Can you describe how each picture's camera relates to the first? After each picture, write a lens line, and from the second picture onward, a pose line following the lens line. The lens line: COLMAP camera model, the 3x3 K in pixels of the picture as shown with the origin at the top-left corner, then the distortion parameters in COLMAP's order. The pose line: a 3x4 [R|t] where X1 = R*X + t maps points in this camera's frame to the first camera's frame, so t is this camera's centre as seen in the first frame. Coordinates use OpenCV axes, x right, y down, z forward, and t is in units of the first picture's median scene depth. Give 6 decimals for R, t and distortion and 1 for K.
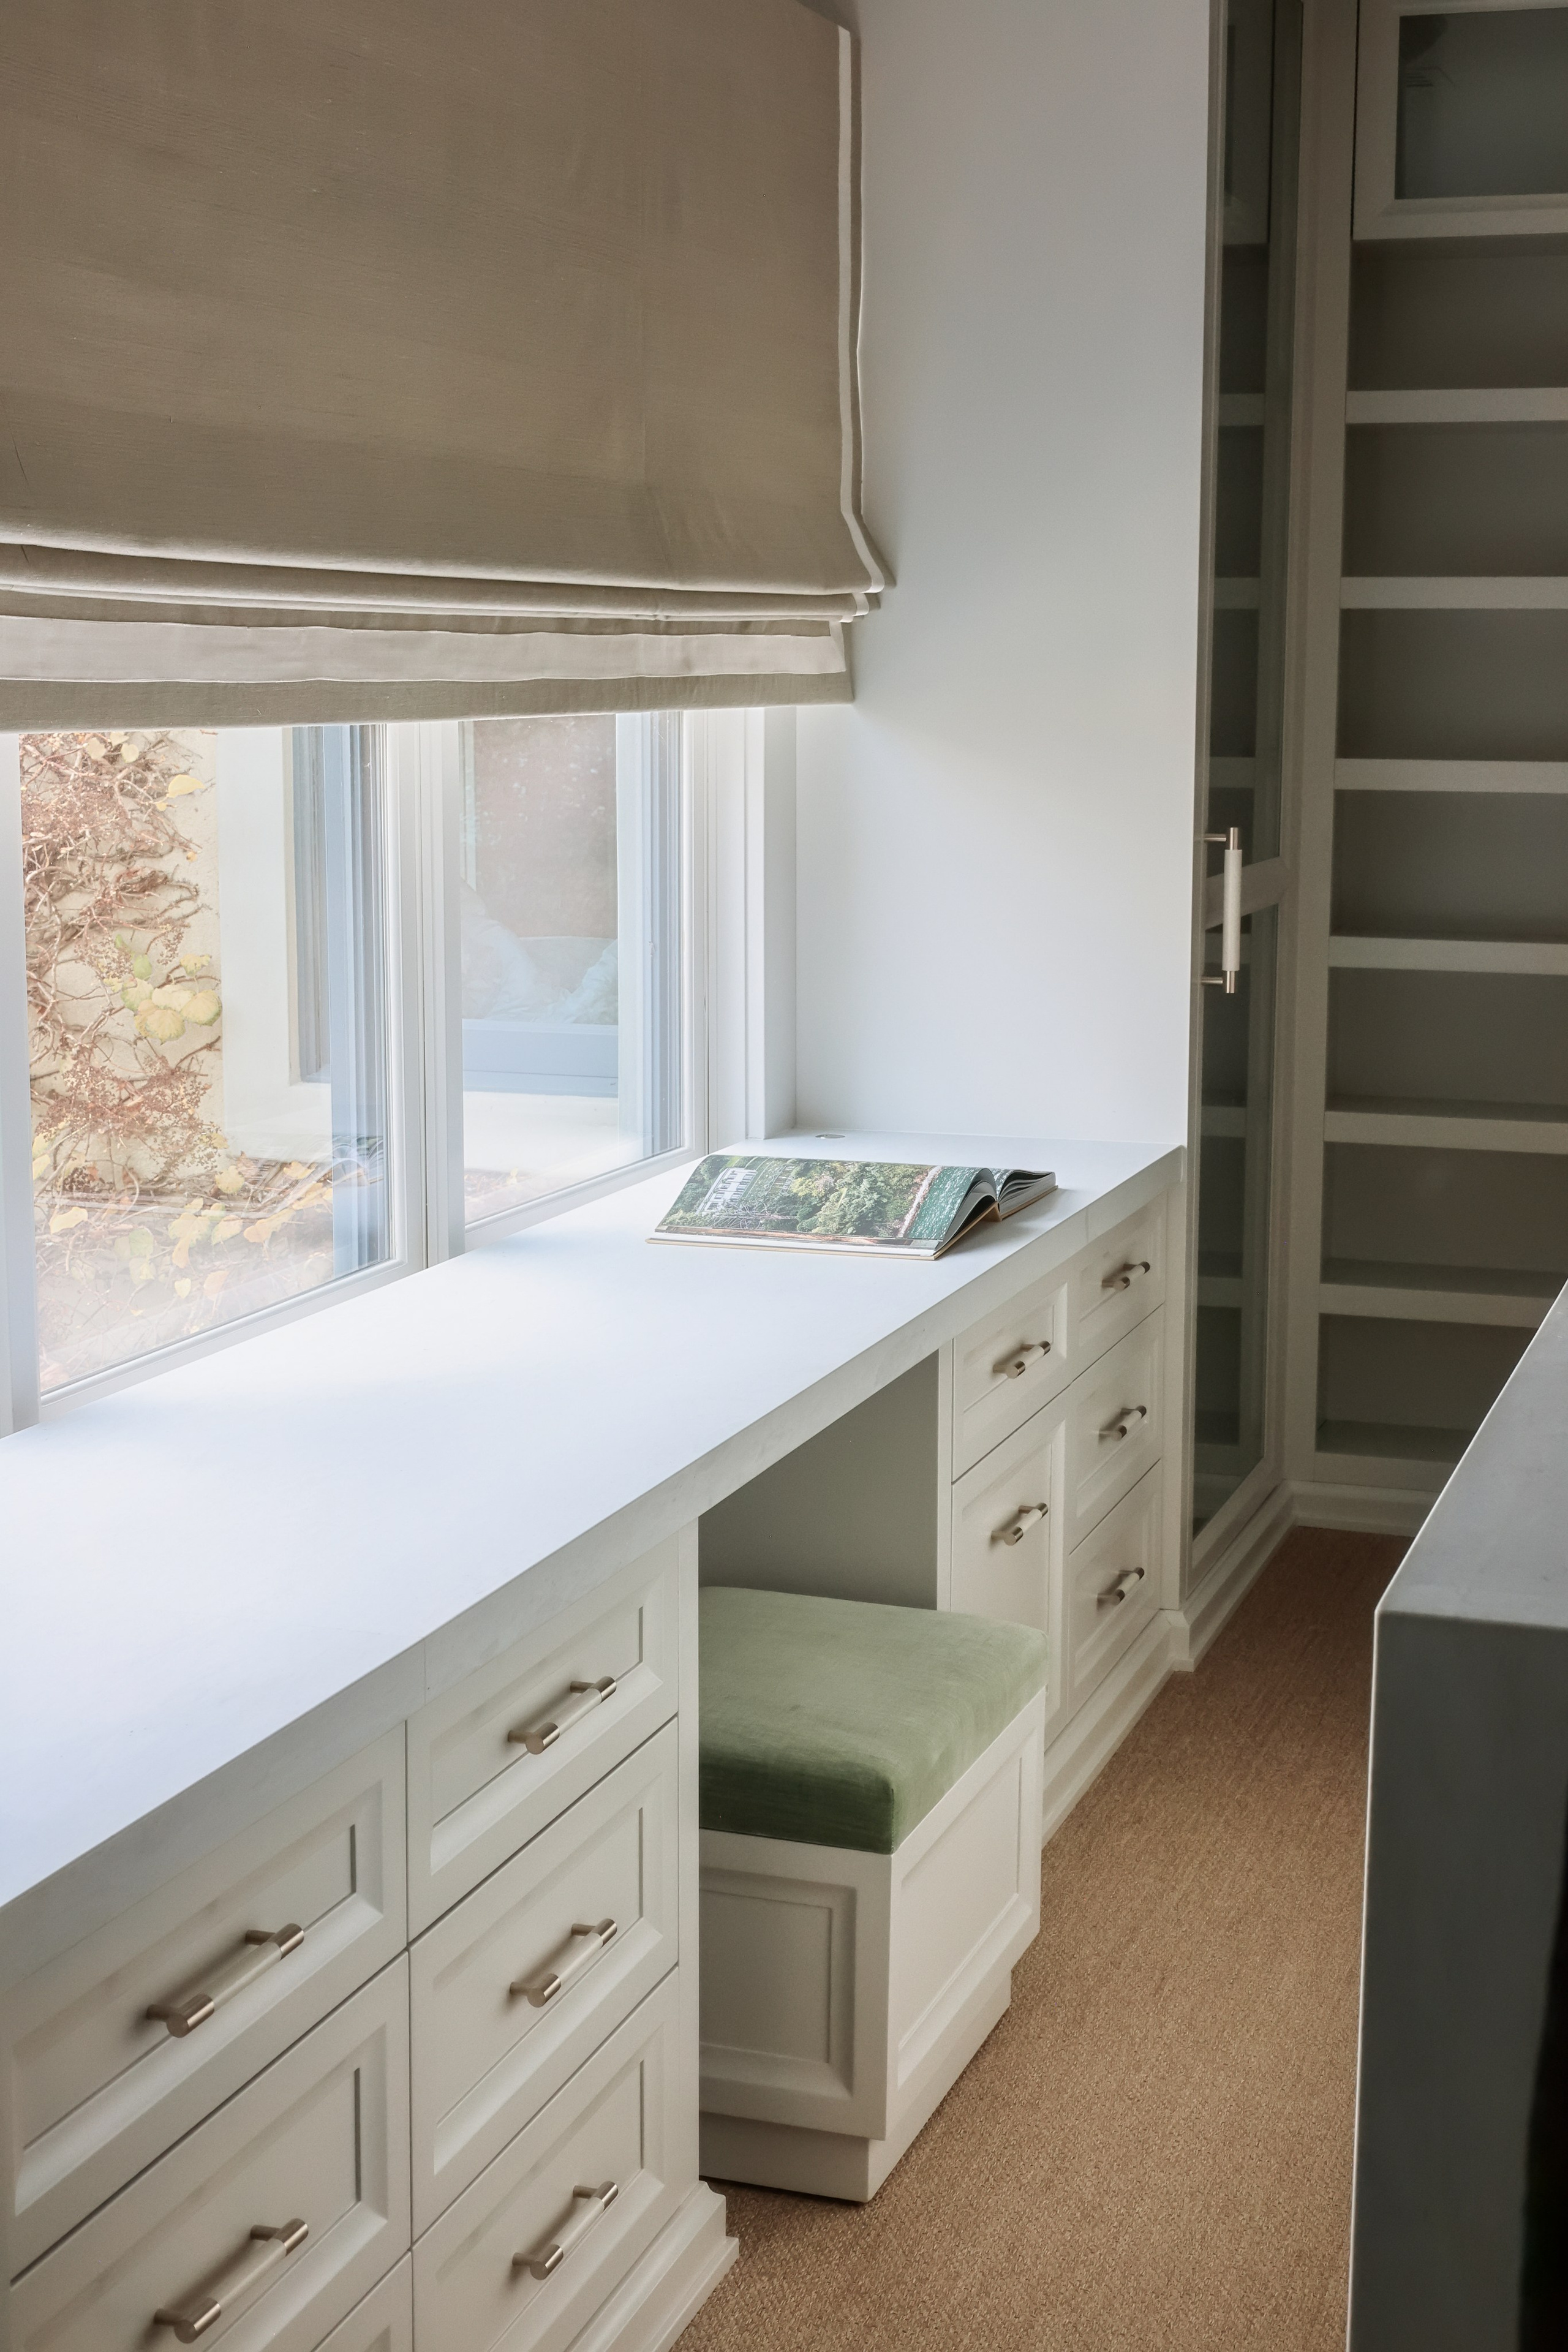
lens RADIAL K [[3342.0, 0, 786.6], [0, 3342.0, 1218.3], [0, 0, 1]] dist [0.022732, 0.012790]
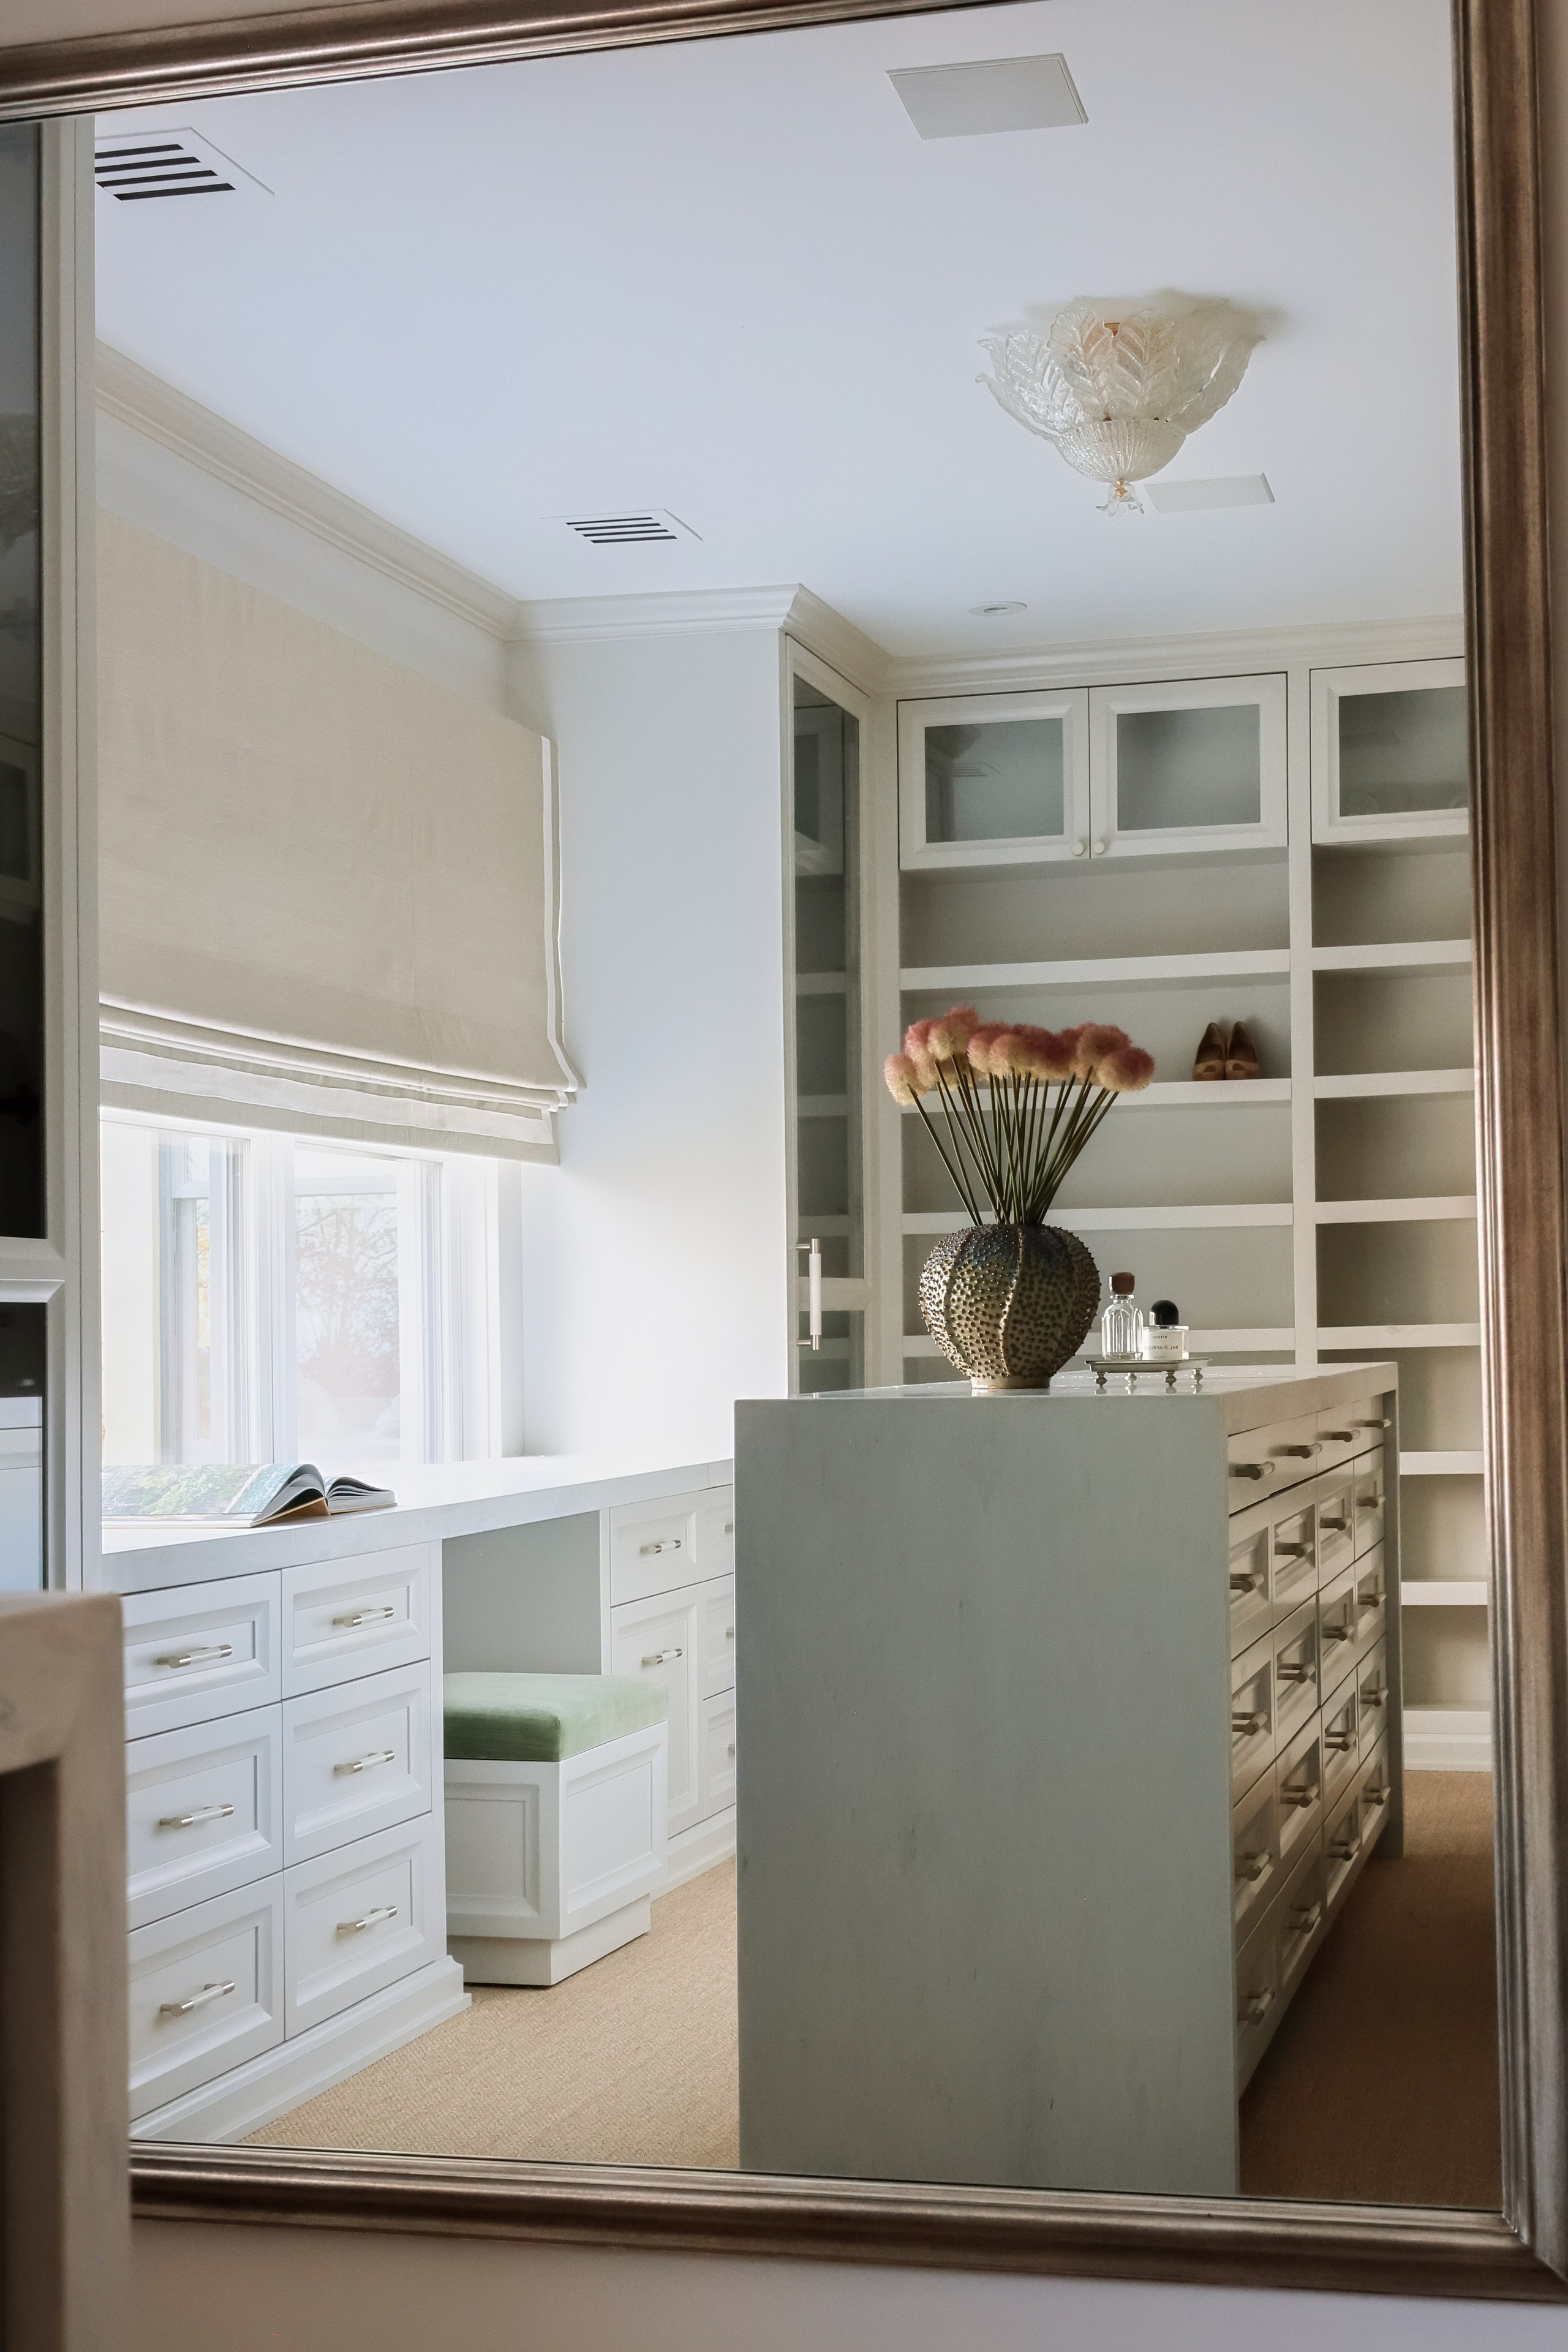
lens RADIAL K [[3267.6, 0, 784.0], [0, 3267.6, 1176.0], [0, 0, 1]] dist [0.073962, -0.269961]
pose [[0.997925, -0.016270, 0.062295, 0.033435], [0.028967, 0.977550, -0.208703, 0.180474], [-0.057501, 0.210074, 0.975993, -0.487193]]
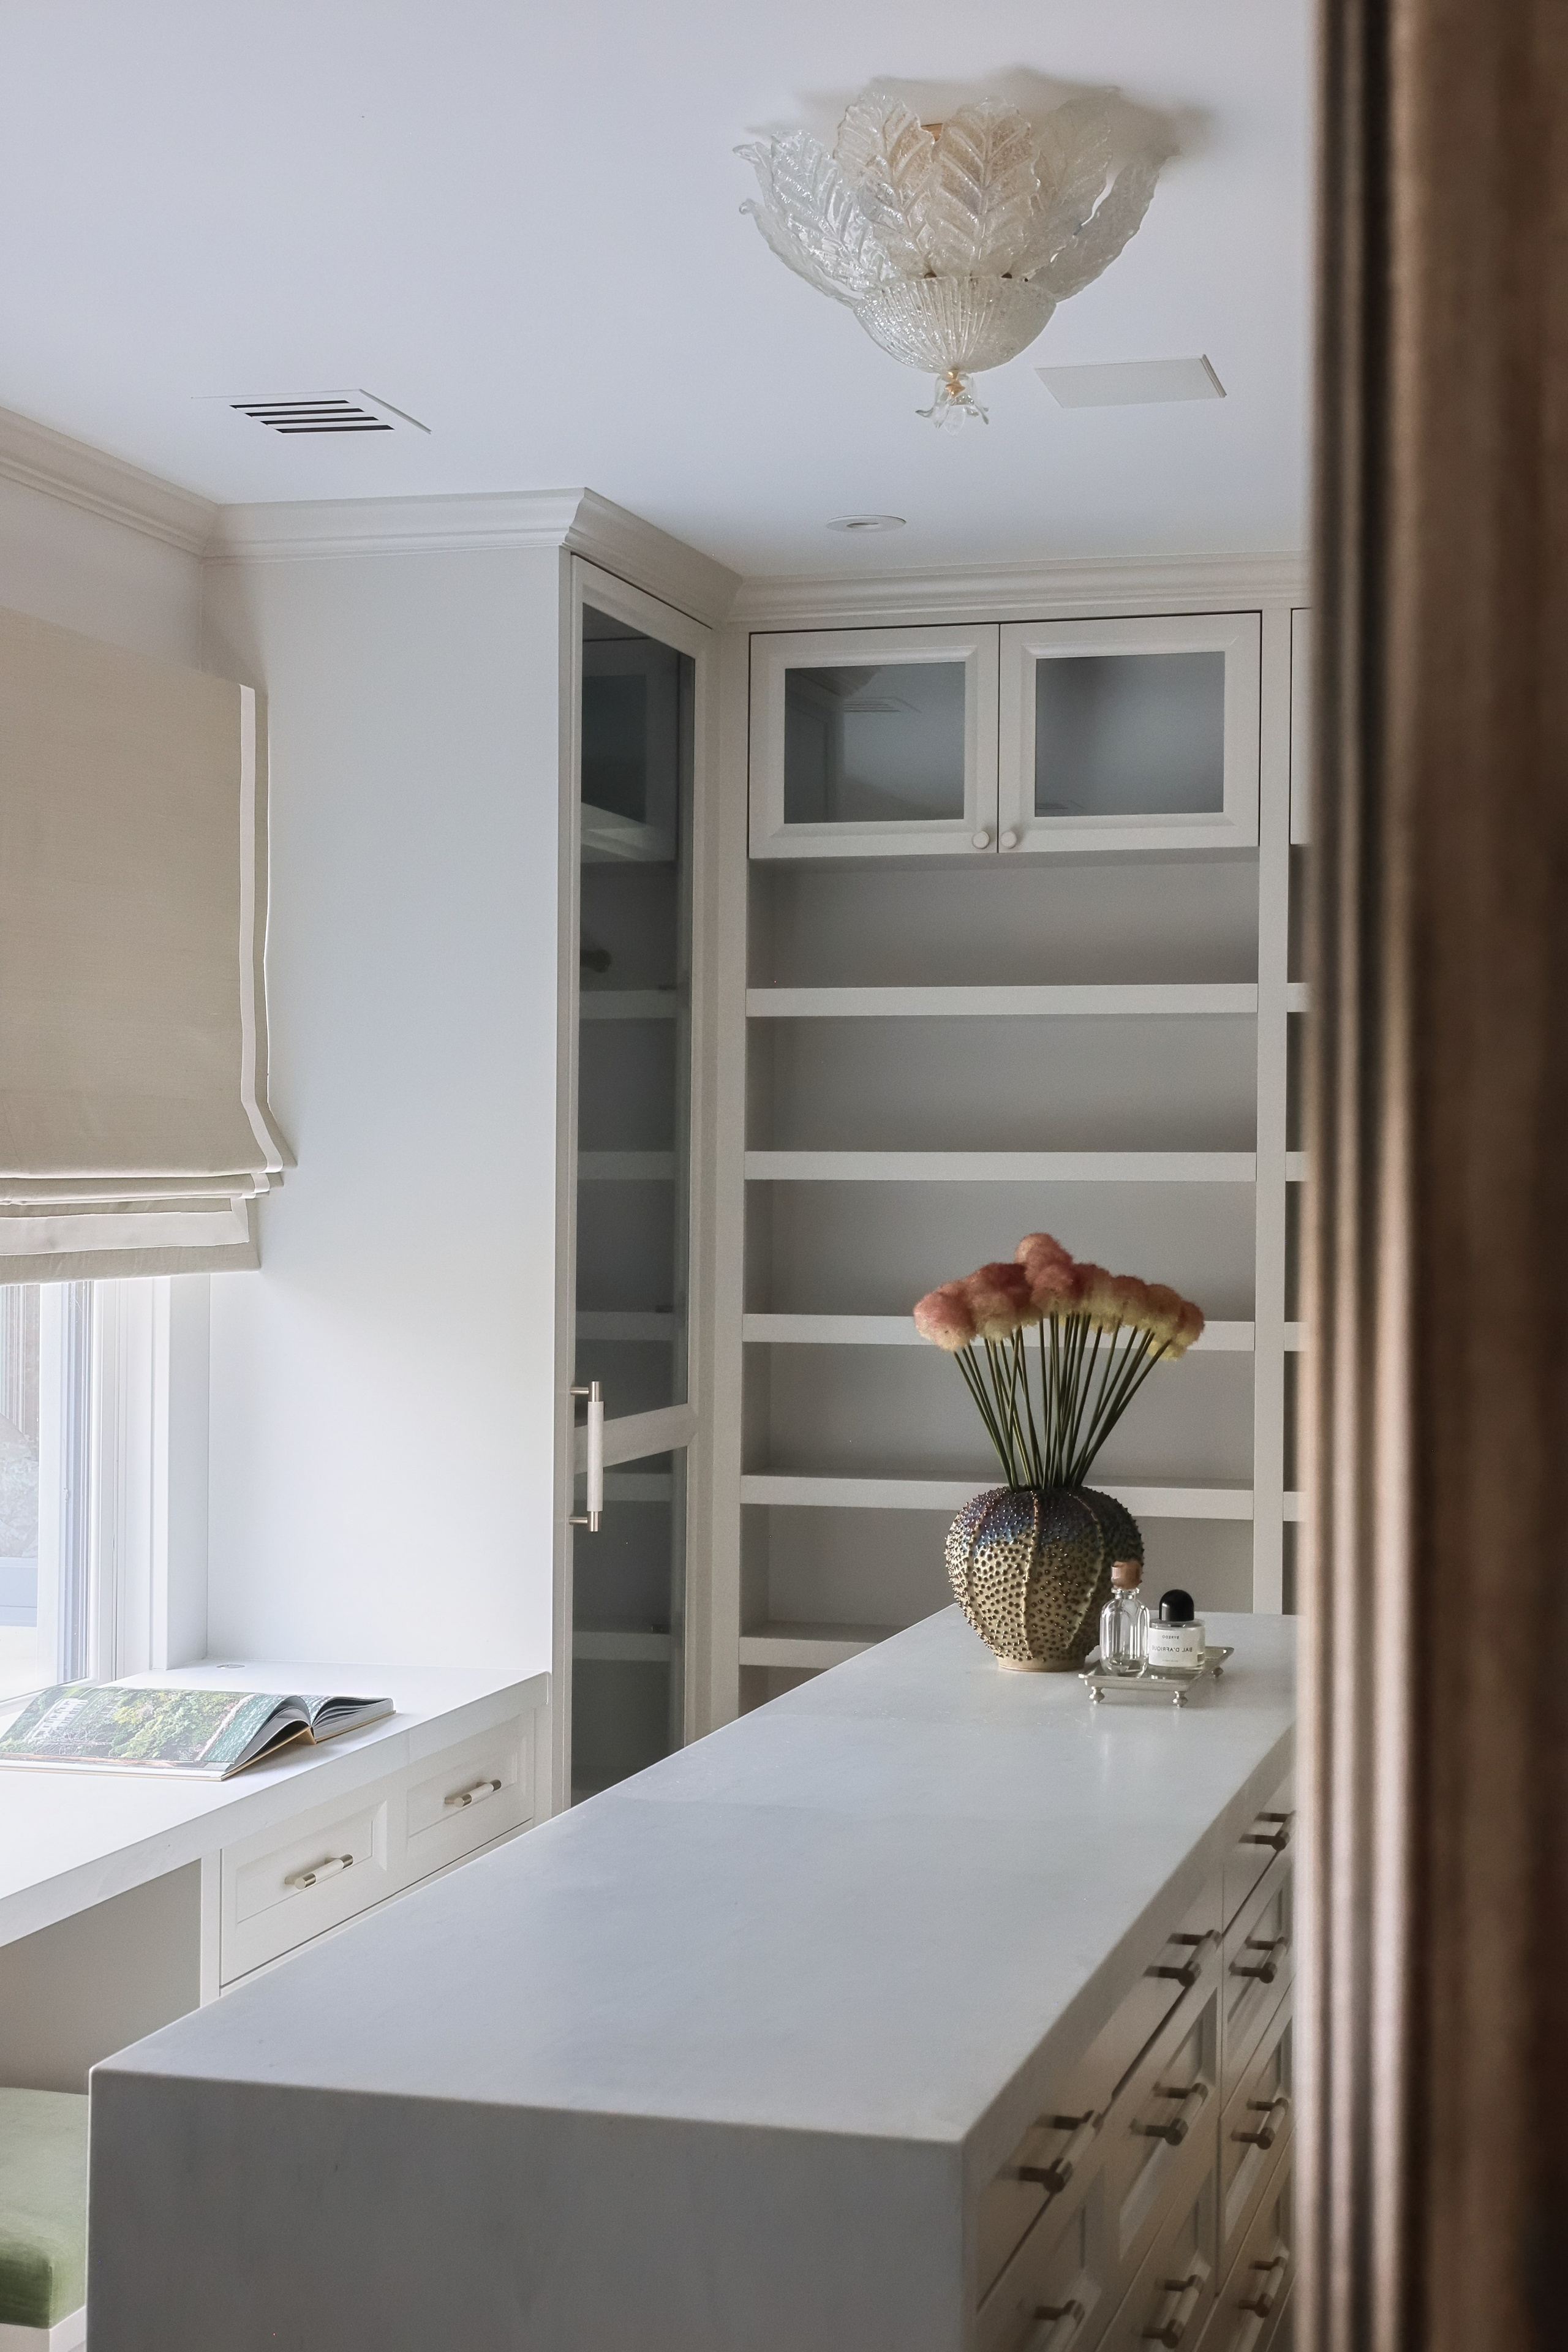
lens RADIAL K [[3338.4, 0, 794.5], [0, 3338.4, 1174.8], [0, 0, 1]] dist [-0.005497, 0.061422]
pose [[0.998176, -0.002630, 0.060320, 0.150036], [0.012739, 0.985736, -0.167815, 0.002308], [-0.059018, 0.168278, 0.983971, -0.115049]]
